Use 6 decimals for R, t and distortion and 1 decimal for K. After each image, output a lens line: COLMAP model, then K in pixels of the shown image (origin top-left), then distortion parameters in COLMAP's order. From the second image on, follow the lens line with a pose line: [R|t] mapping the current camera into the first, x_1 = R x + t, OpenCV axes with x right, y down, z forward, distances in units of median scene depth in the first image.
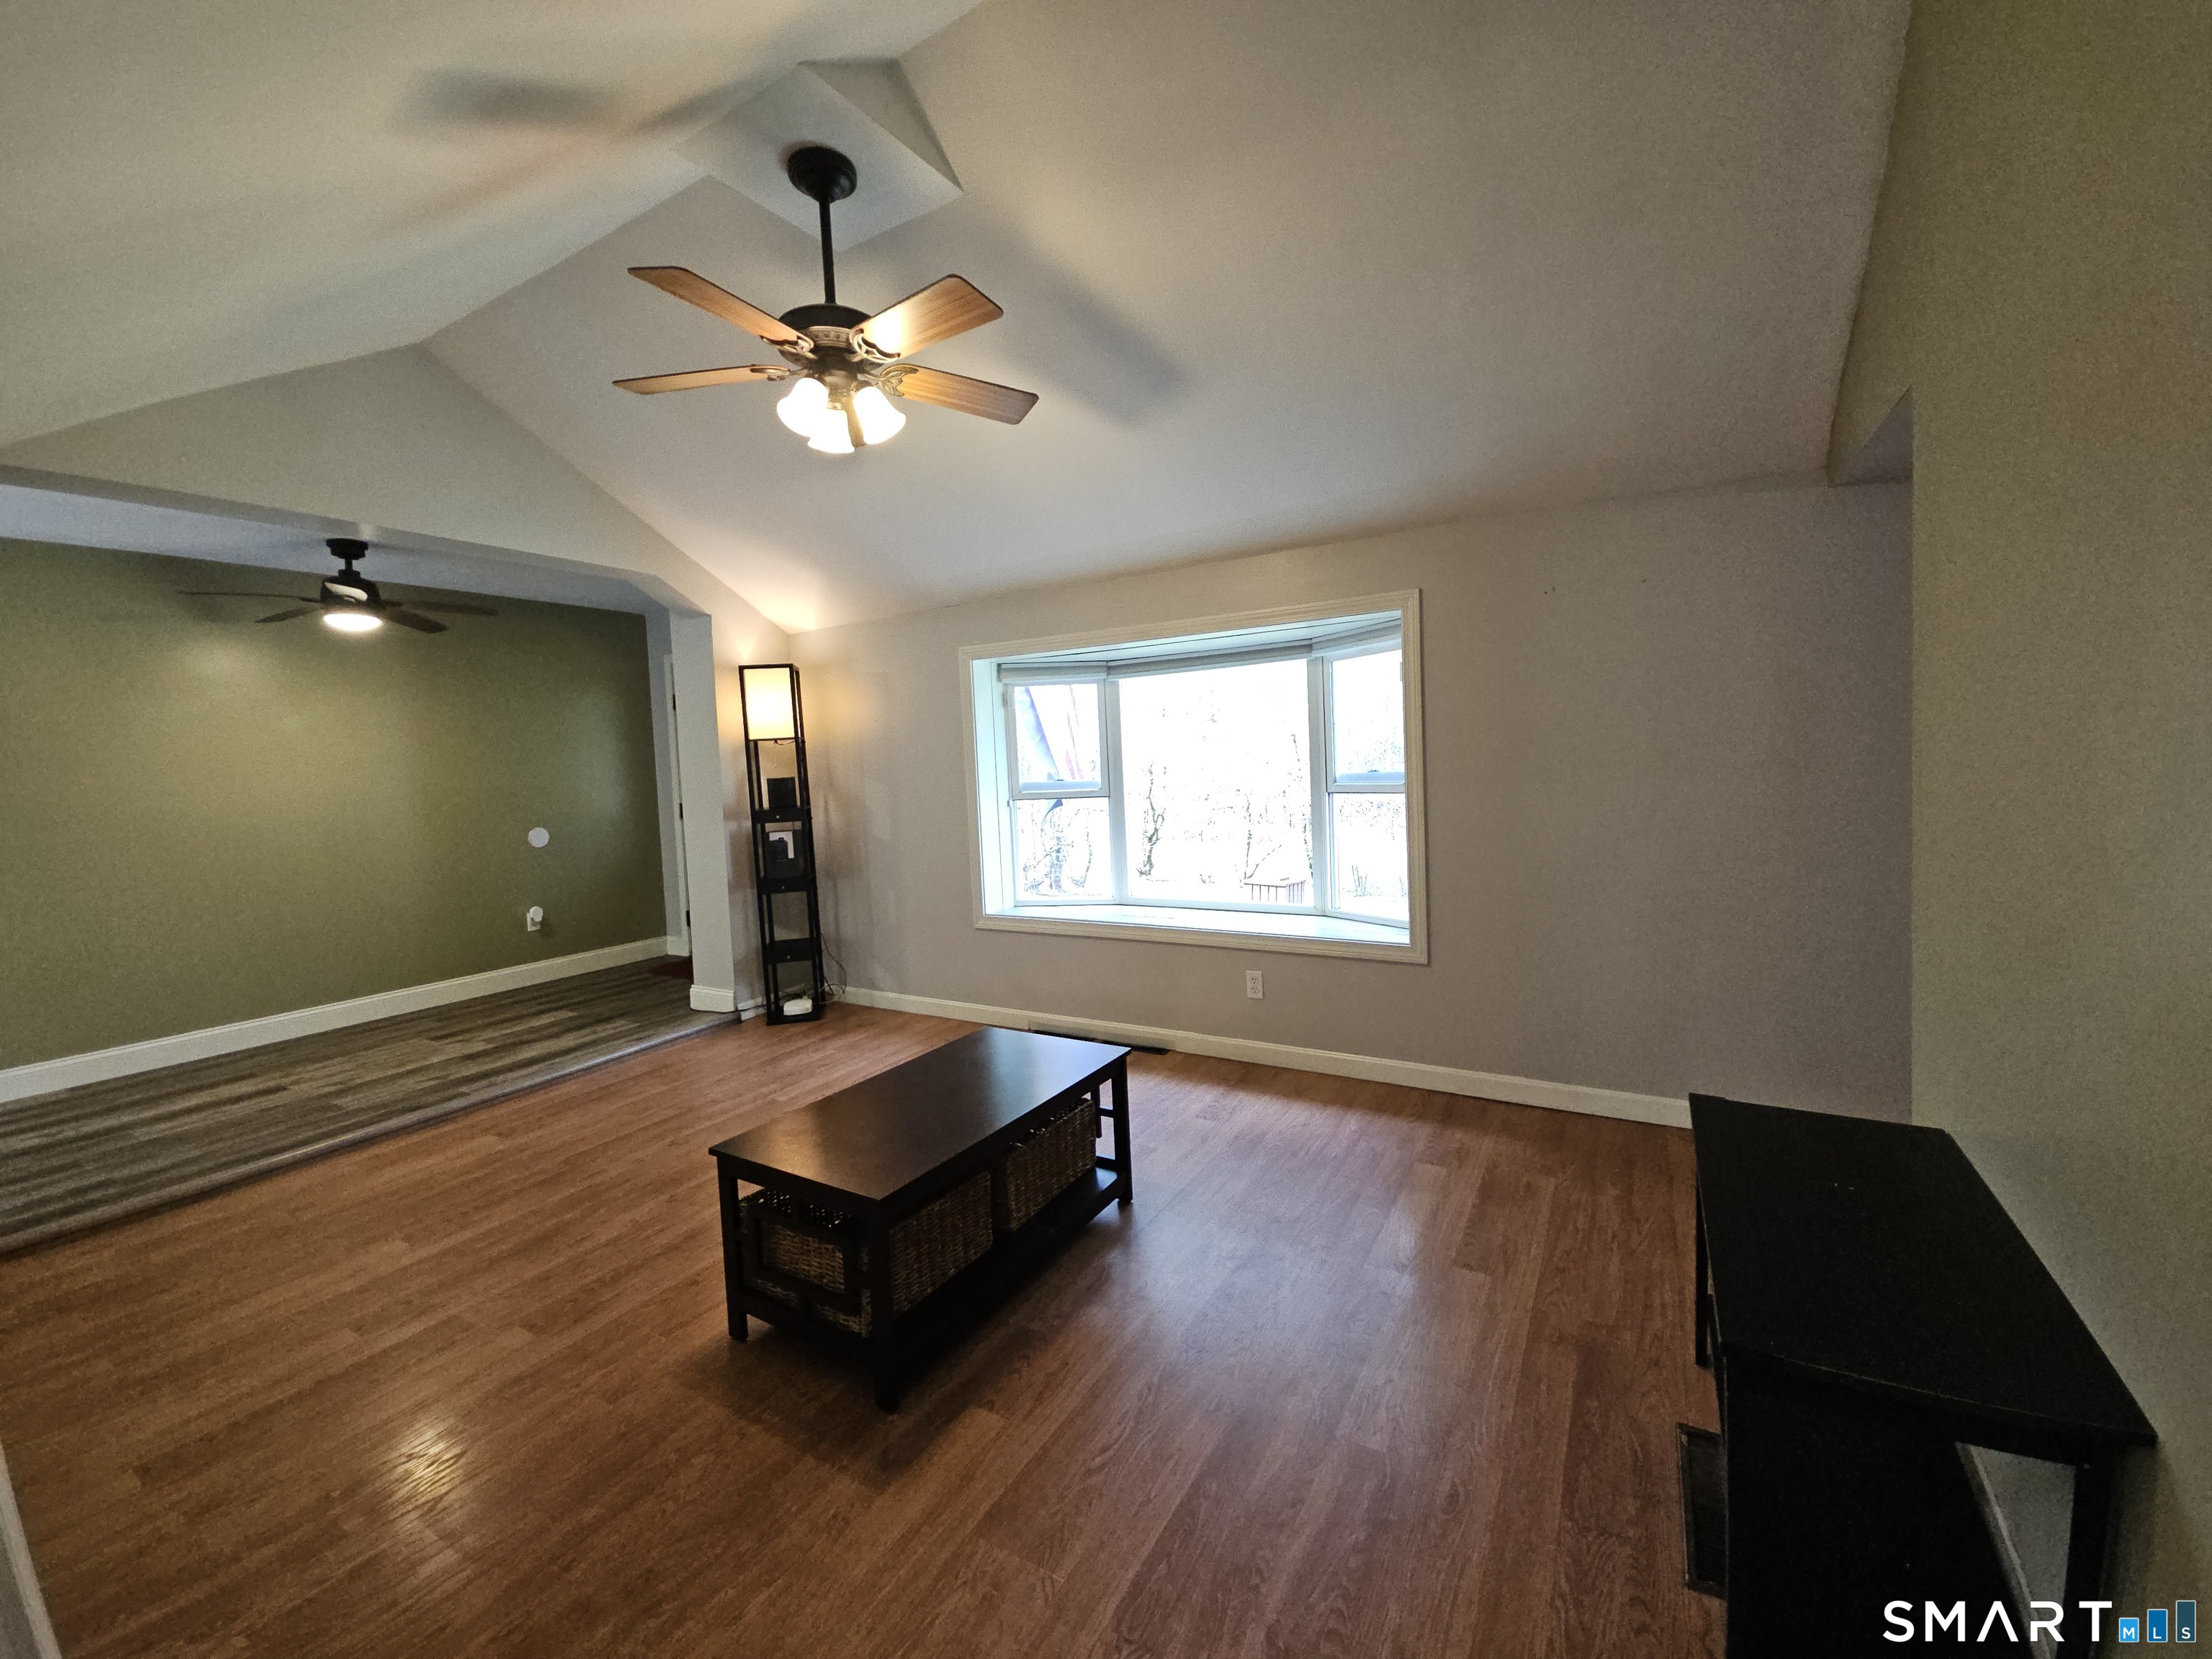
lens RADIAL K [[900.9, 0, 1103.3], [0, 900.9, 814.8], [0, 0, 1]] dist [0.008859, -0.005707]
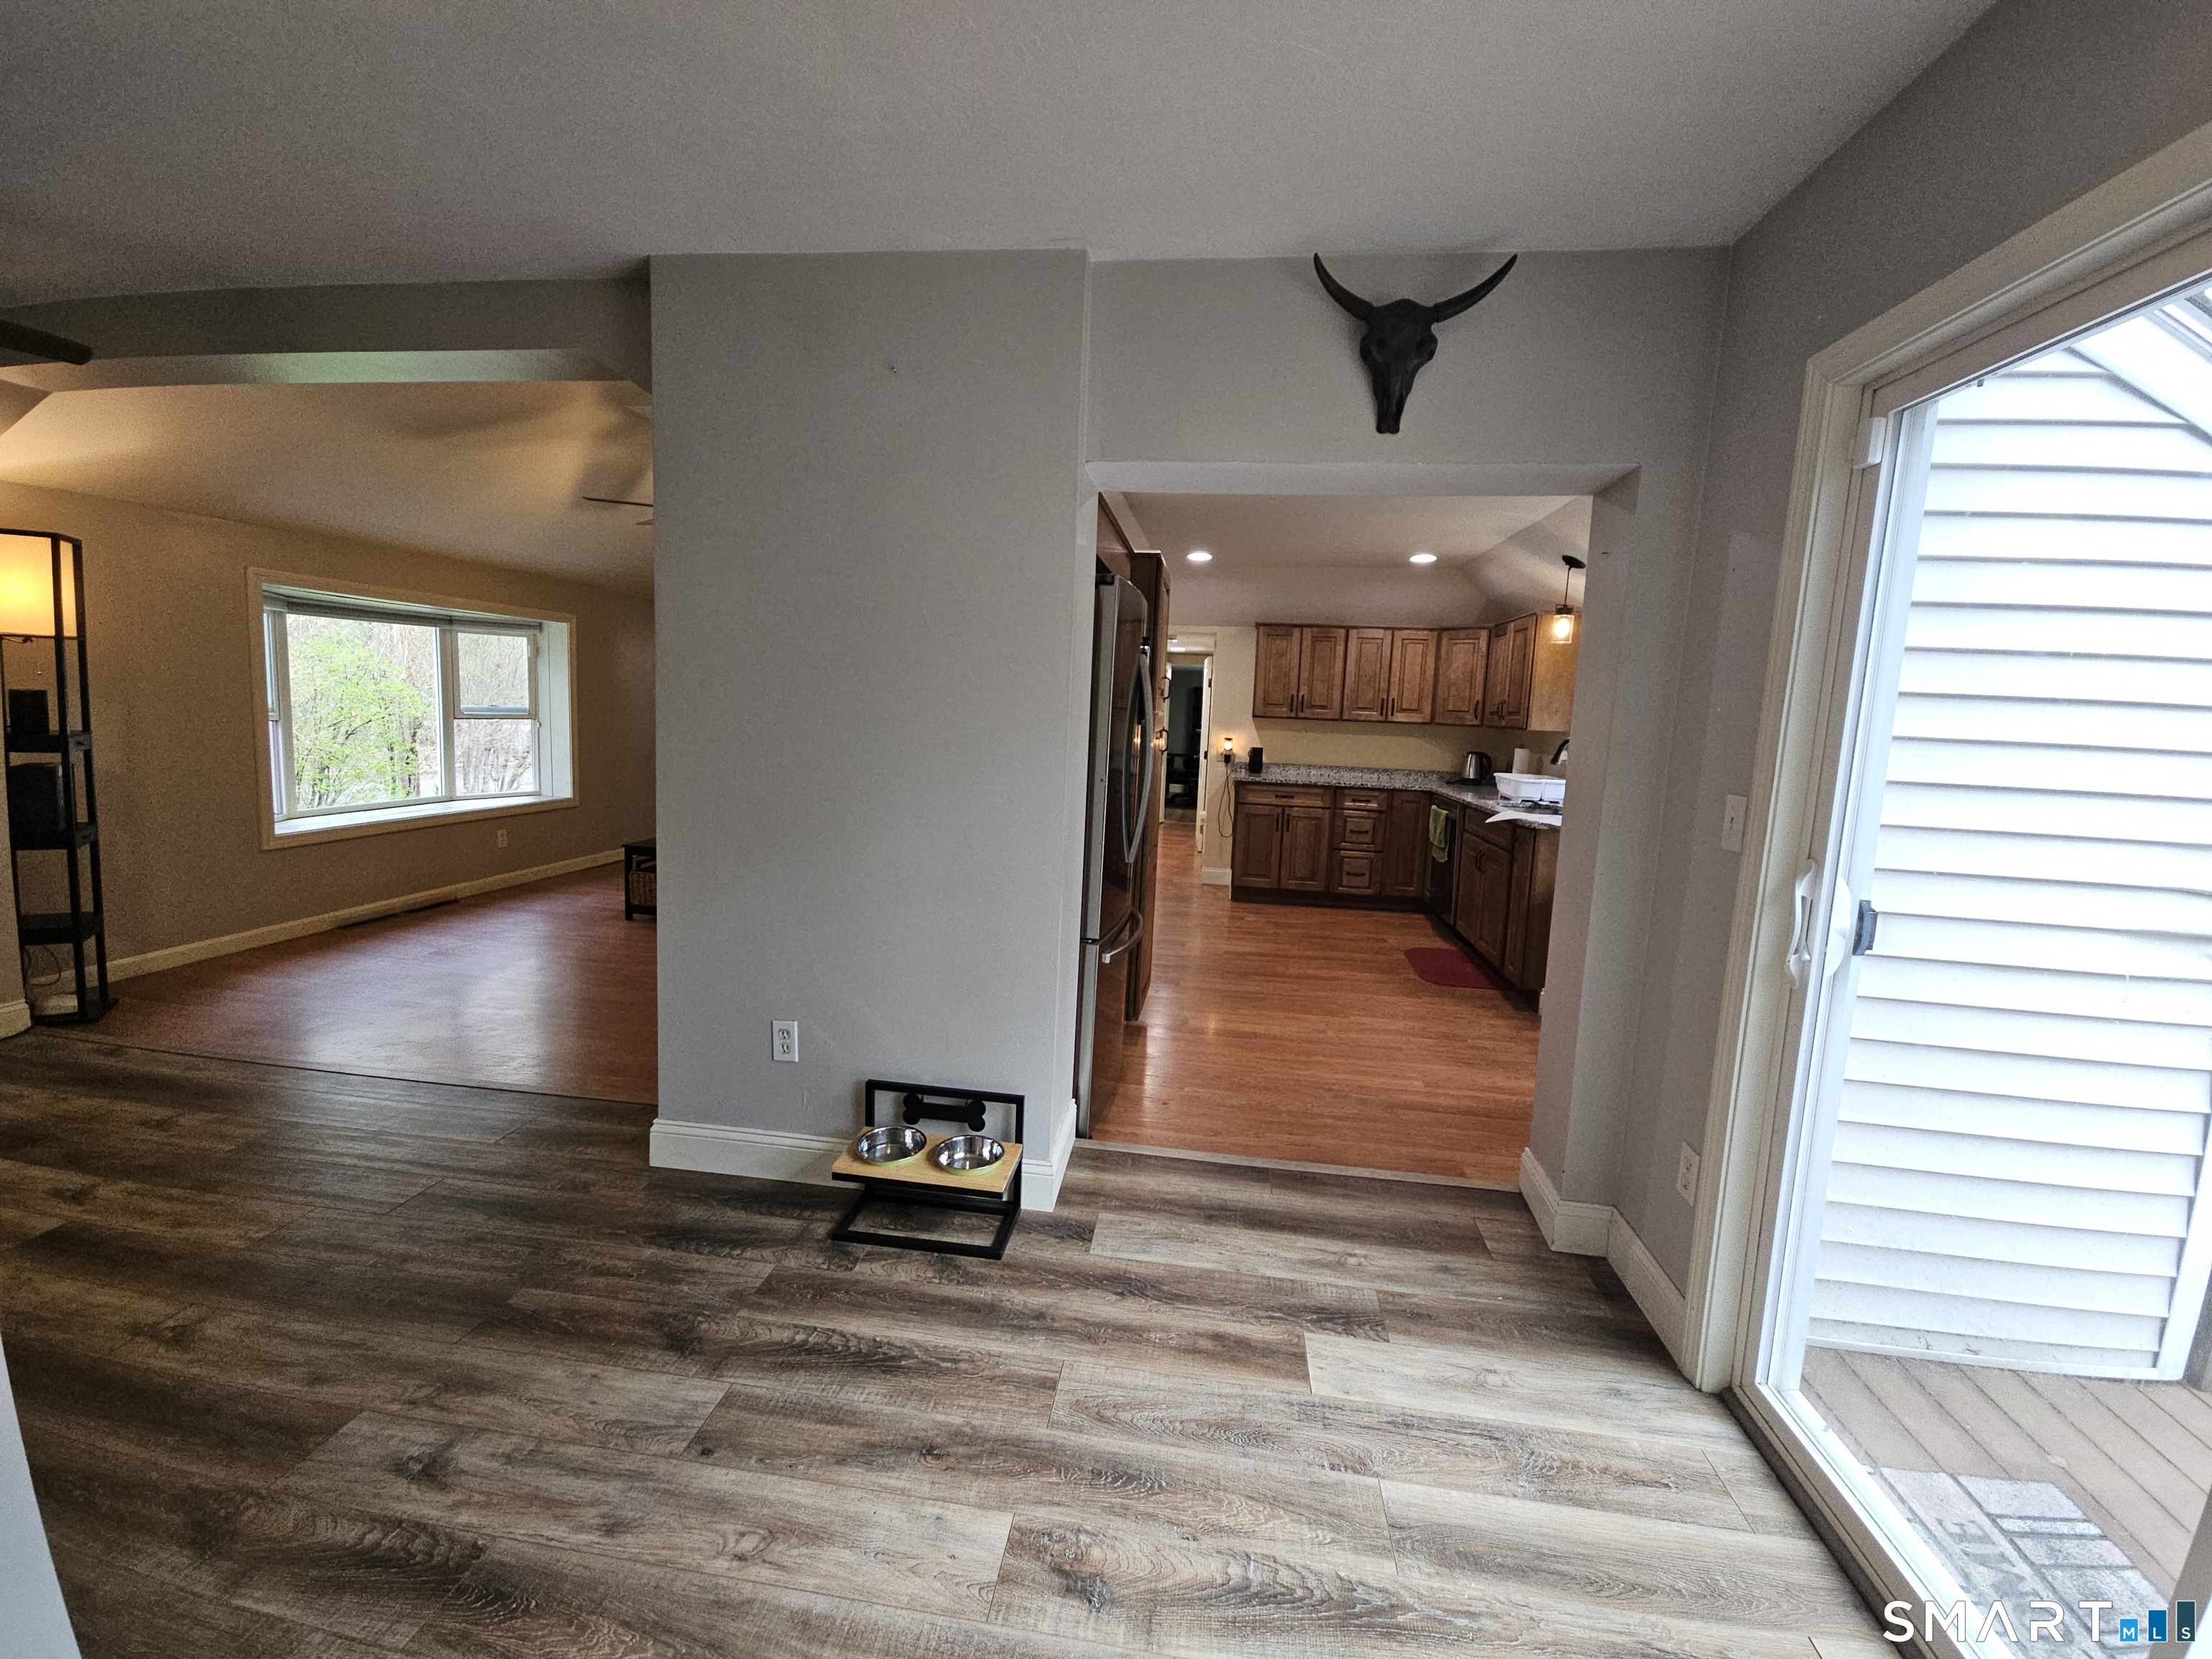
lens RADIAL K [[900.9, 0, 1106.0], [0, 900.9, 807.9], [0, 0, 1]] dist [0.008859, -0.005707]
pose [[-0.391727, -0.076807, 0.916870, -1.755582], [0.031980, 0.994771, 0.096996, 0.012337], [-0.919526, 0.067317, -0.387222, 0.647120]]
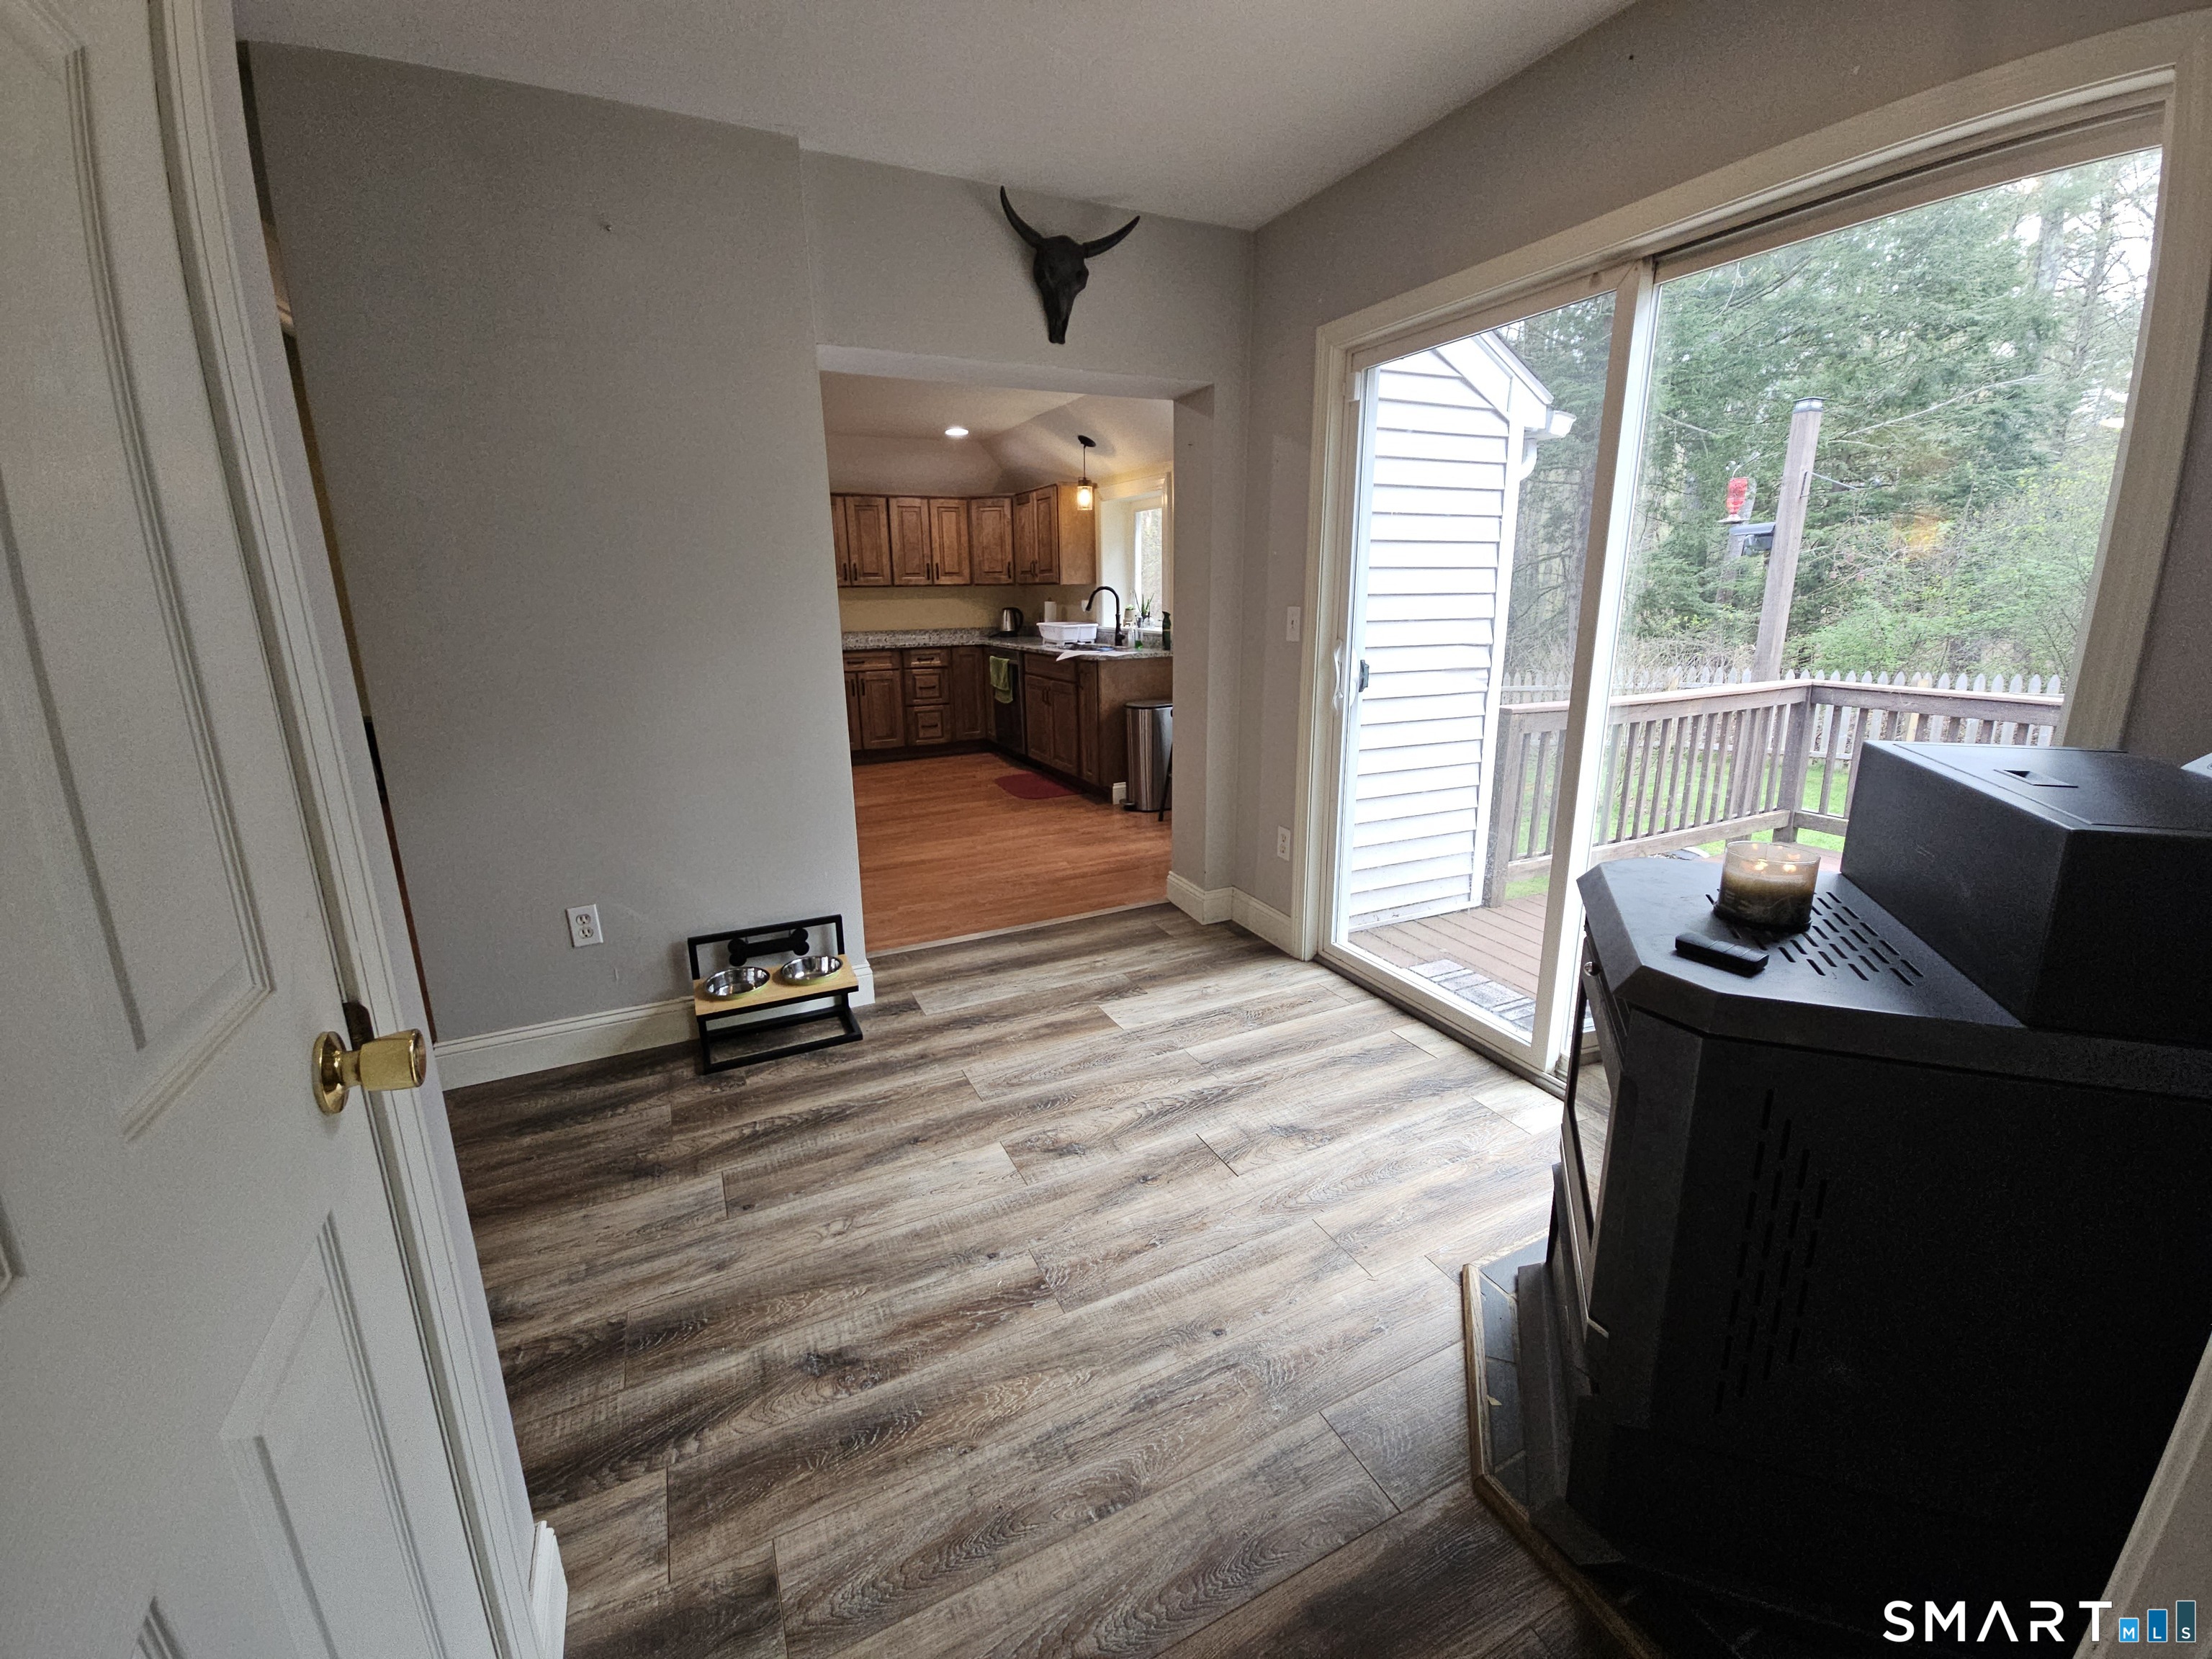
lens RADIAL K [[900.9, 0, 1107.8], [0, 900.9, 808.1], [0, 0, 1]] dist [0.008859, -0.005707]
pose [[-0.833774, -0.078922, 0.546437, -1.750773], [0.082975, 0.960577, 0.265343, 0.010143], [-0.545836, 0.266576, -0.794355, 0.923423]]
